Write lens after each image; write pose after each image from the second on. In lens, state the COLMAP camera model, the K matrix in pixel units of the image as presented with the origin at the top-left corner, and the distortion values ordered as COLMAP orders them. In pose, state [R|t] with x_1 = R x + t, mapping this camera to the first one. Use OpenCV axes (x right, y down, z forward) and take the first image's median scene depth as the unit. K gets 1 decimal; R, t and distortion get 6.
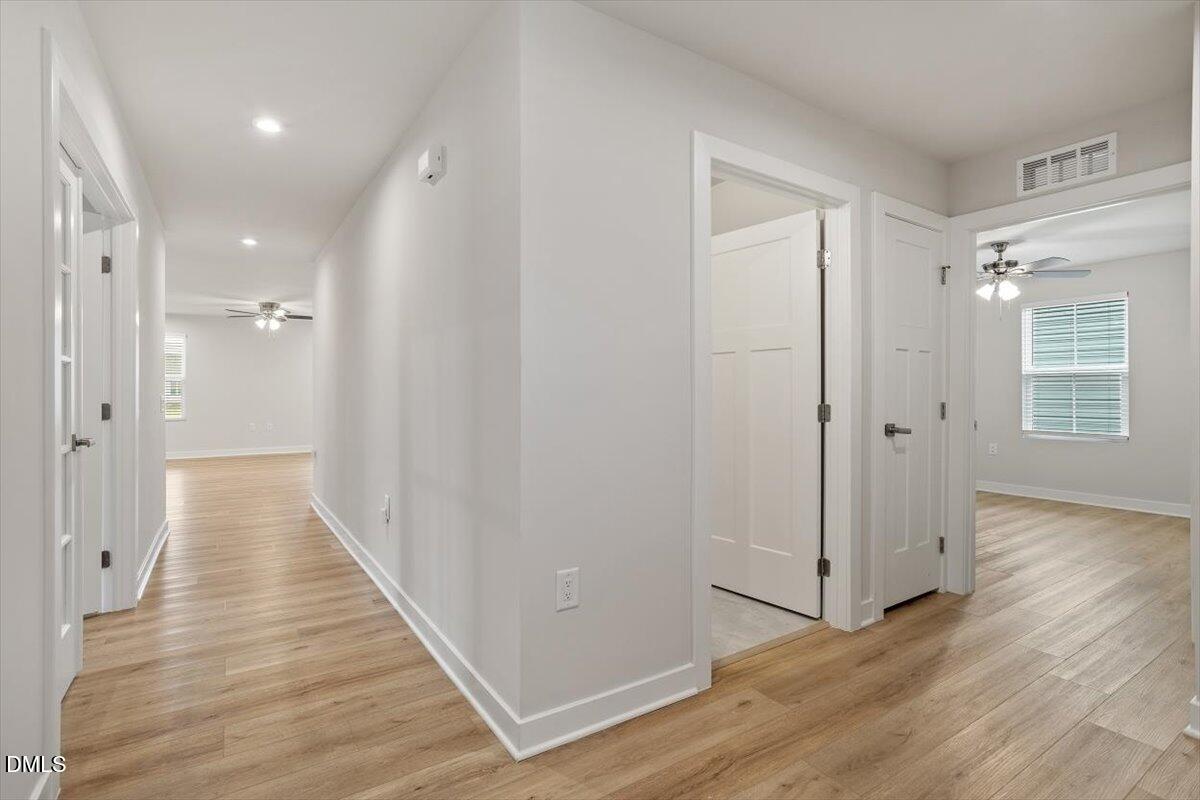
lens RADIAL K [[571.2, 0, 600.0], [0, 571.2, 400.0], [0, 0, 1]] dist [-0.033309, 0.000299]
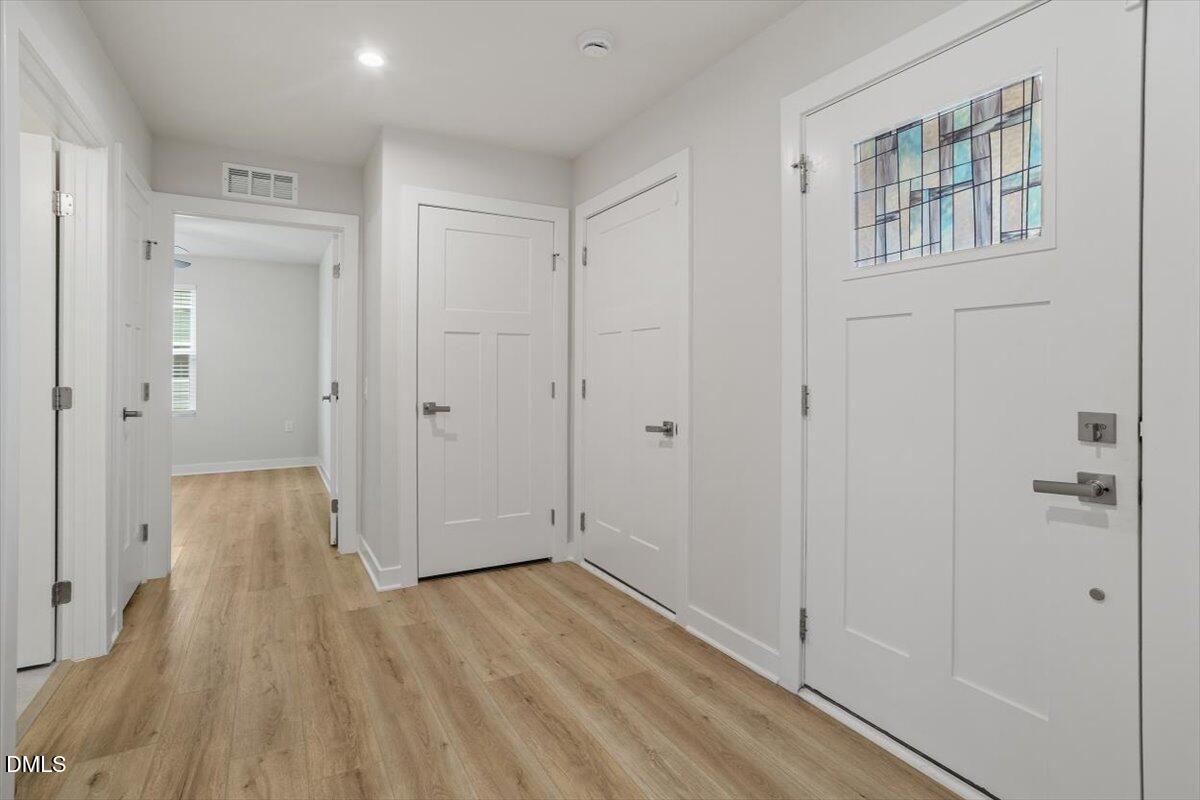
lens RADIAL K [[584.4, 0, 598.3], [0, 584.4, 382.3], [0, 0, 1]] dist [-0.039281, 0.030256]
pose [[0.061544, -0.009041, 0.998063, -0.366806], [-0.000046, 0.999959, 0.009061, -0.006479], [-0.998104, -0.000604, 0.061541, 0.202617]]
